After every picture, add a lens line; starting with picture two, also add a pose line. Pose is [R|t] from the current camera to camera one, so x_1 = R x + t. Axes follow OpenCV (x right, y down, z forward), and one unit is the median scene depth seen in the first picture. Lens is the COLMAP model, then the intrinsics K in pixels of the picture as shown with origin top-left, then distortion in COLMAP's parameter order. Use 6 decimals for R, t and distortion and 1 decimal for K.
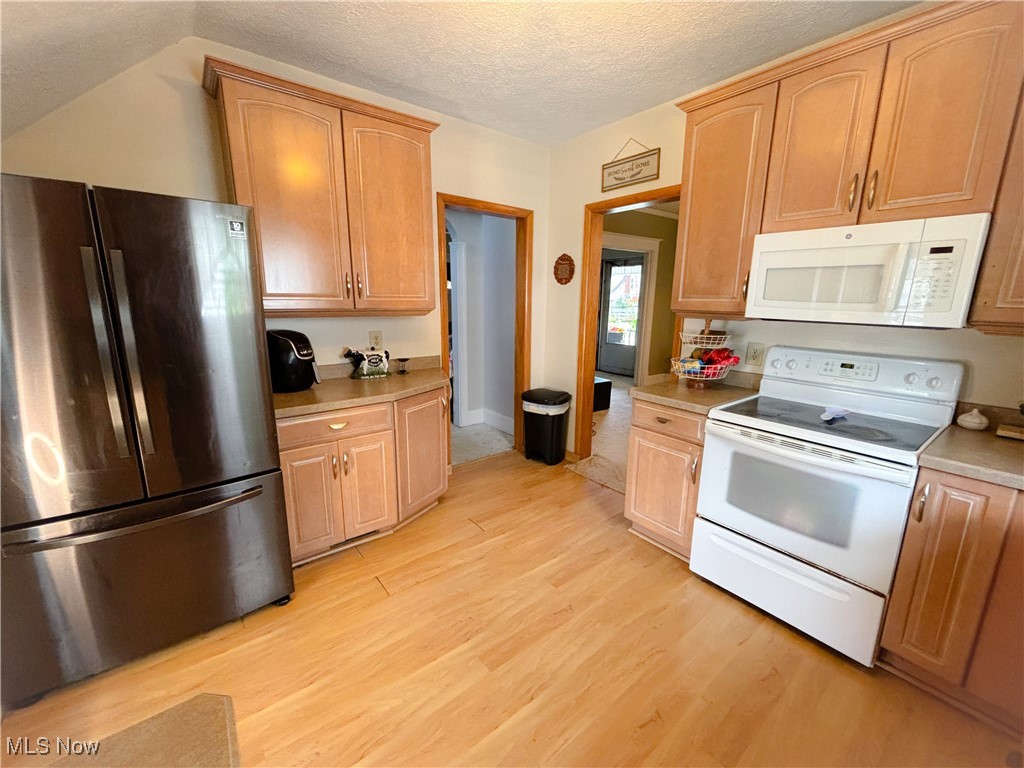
lens RADIAL K [[413.7, 0, 513.1], [0, 413.7, 383.1], [0, 0, 1]] dist [0.000670, 0.000025]
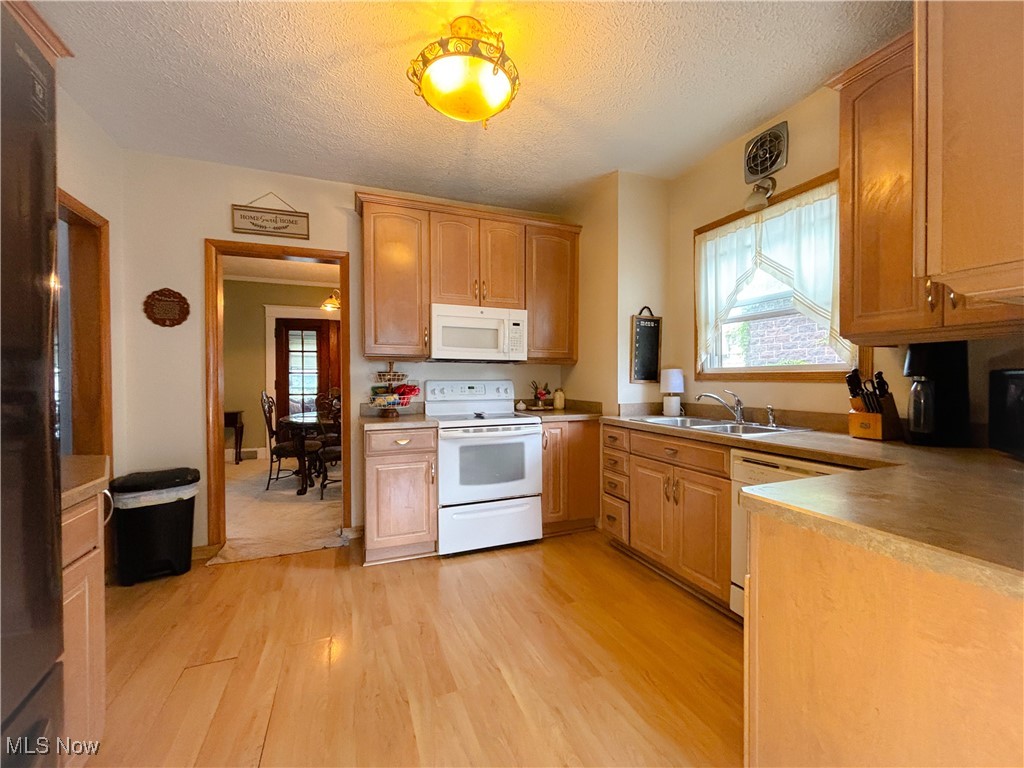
lens RADIAL K [[413.7, 0, 513.1], [0, 413.7, 383.1], [0, 0, 1]] dist [0.000670, 0.000025]
pose [[0.274119, -0.014647, 0.961584, -0.747628], [0.206234, 0.977517, -0.043901, 0.047939], [-0.939322, 0.210346, 0.270977, 0.366406]]
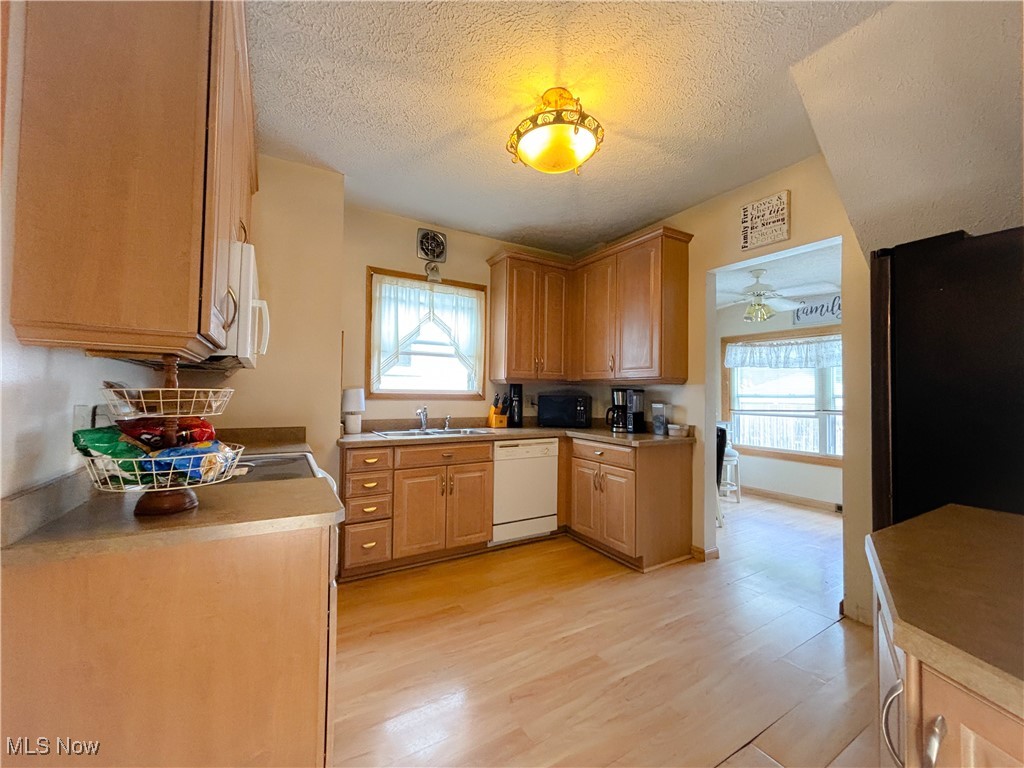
lens RADIAL K [[413.7, 0, 513.1], [0, 413.7, 383.1], [0, 0, 1]] dist [0.000670, 0.000025]
pose [[-0.992599, -0.008378, 0.121147, 0.038410], [0.013379, 0.984000, 0.177668, -0.229303], [-0.120697, 0.177974, -0.976605, 1.633495]]
